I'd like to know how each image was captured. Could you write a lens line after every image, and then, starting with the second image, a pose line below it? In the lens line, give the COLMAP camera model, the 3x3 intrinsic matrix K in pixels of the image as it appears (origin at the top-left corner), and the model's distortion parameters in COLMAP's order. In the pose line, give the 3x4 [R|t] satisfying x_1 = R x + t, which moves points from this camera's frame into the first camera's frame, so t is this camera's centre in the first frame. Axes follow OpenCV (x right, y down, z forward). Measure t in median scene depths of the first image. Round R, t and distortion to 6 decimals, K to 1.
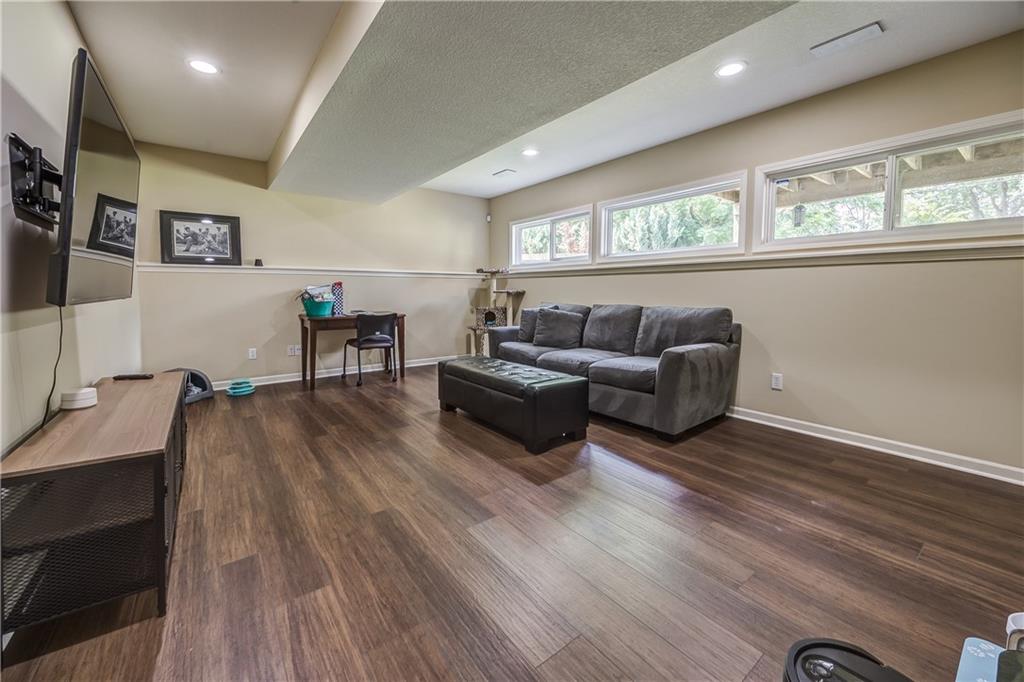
lens RADIAL K [[410.0, 0, 514.7], [0, 410.0, 316.8], [0, 0, 1]] dist [-0.000483, 0.000043]
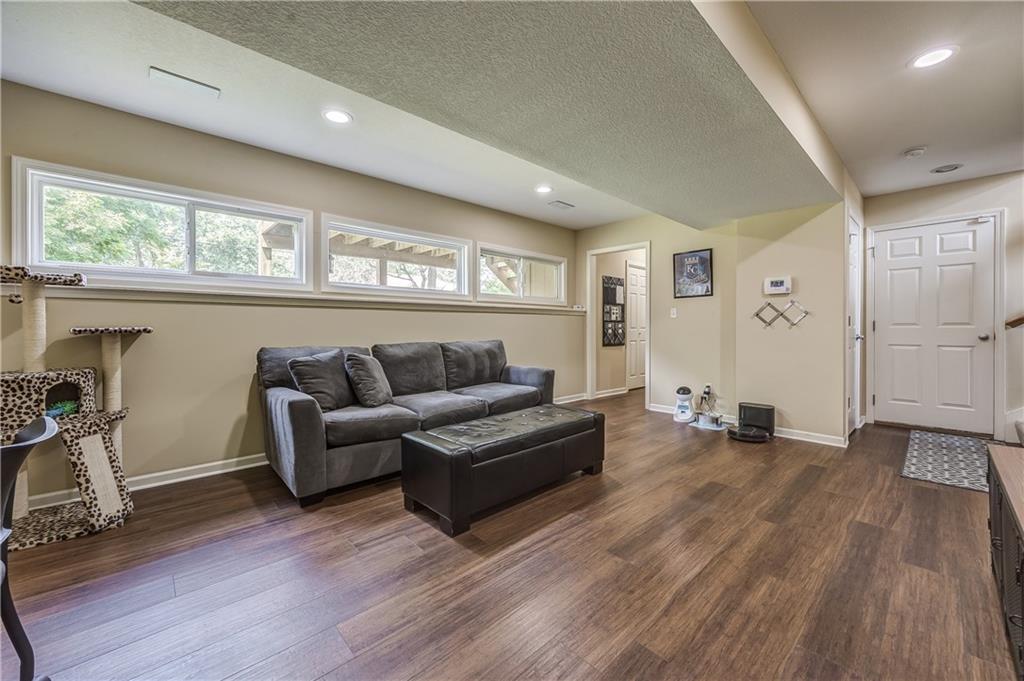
lens RADIAL K [[385.1, 0, 510.2], [0, 385.1, 329.0], [0, 0, 1]] dist [-0.000709, -0.000332]
pose [[-0.085288, -0.002836, 0.996352, -0.648607], [0.064666, 0.997872, 0.008376, -0.053954], [-0.994256, 0.065145, -0.084923, 0.864438]]
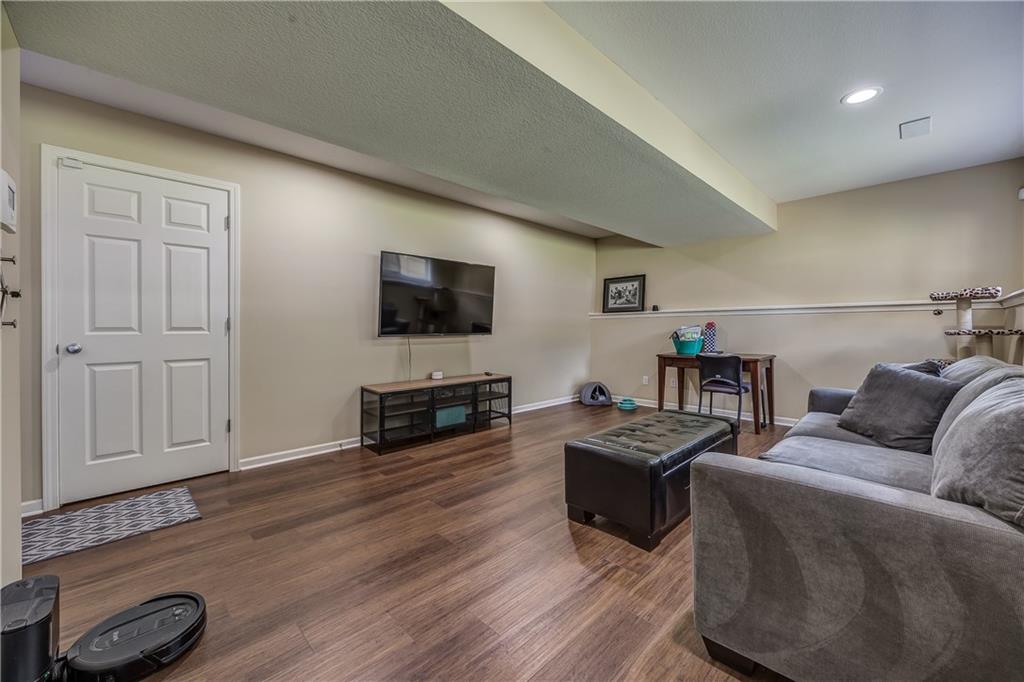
lens RADIAL K [[392.7, 0, 513.1], [0, 392.7, 339.2], [0, 0, 1]] dist [0.000090, -0.000085]
pose [[0.118650, 0.022036, -0.992692, 0.568245], [-0.061511, 0.997997, 0.014802, -0.033783], [0.991029, 0.059305, 0.119768, 0.498425]]
